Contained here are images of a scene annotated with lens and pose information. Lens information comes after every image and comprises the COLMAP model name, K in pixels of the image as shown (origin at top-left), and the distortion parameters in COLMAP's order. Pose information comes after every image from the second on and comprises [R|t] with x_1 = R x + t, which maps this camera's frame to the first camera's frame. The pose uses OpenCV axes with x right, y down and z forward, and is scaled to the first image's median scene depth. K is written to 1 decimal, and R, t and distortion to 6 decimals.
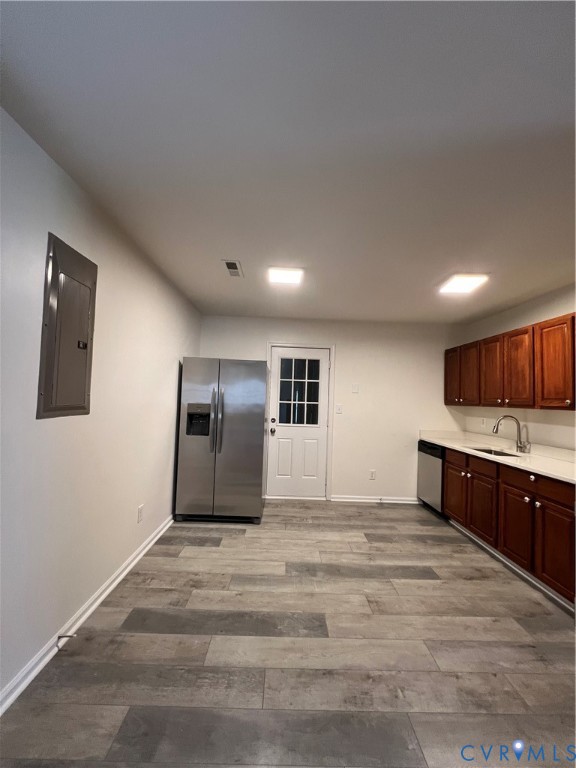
lens RADIAL K [[306.4, 0, 285.5], [0, 306.4, 385.0], [0, 0, 1]] dist [-0.002425, 0.000328]
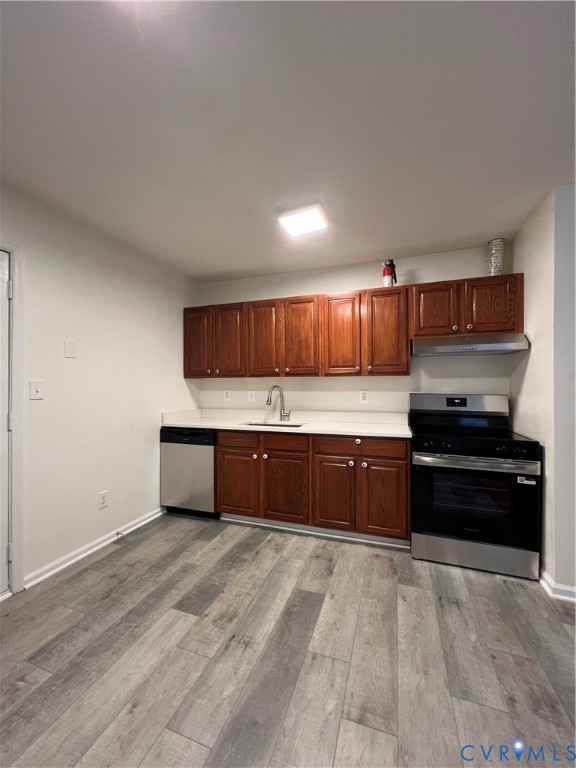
lens RADIAL K [[307.4, 0, 281.7], [0, 307.4, 385.2], [0, 0, 1]] dist [-0.003830, 0.001095]
pose [[0.345477, -0.036319, 0.937724, -0.208810], [-0.025804, 0.998505, 0.048180, 0.058754], [-0.938072, -0.040842, 0.344023, 0.738714]]
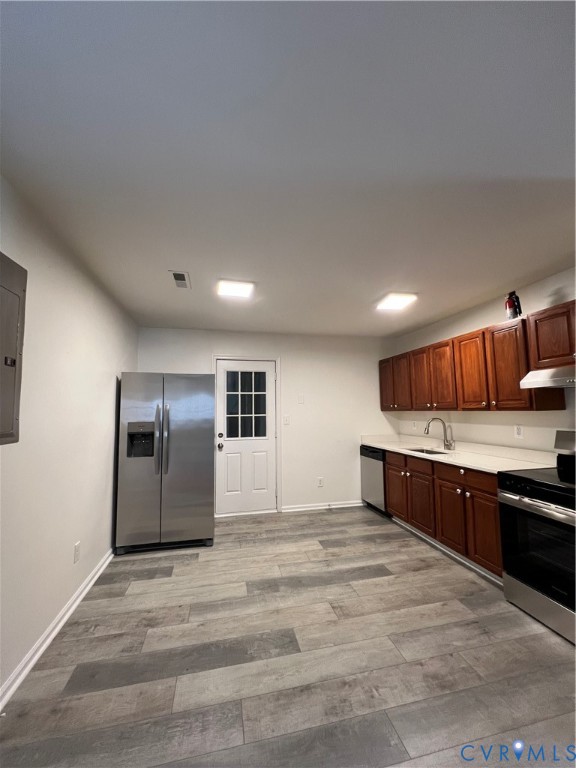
lens RADIAL K [[306.4, 0, 285.2], [0, 306.4, 384.7], [0, 0, 1]] dist [-0.002425, 0.000328]
pose [[0.977467, -0.028700, 0.209126, -0.057991], [0.036695, 0.998733, -0.034449, -0.005049], [-0.207872, 0.041347, 0.977282, 0.003767]]
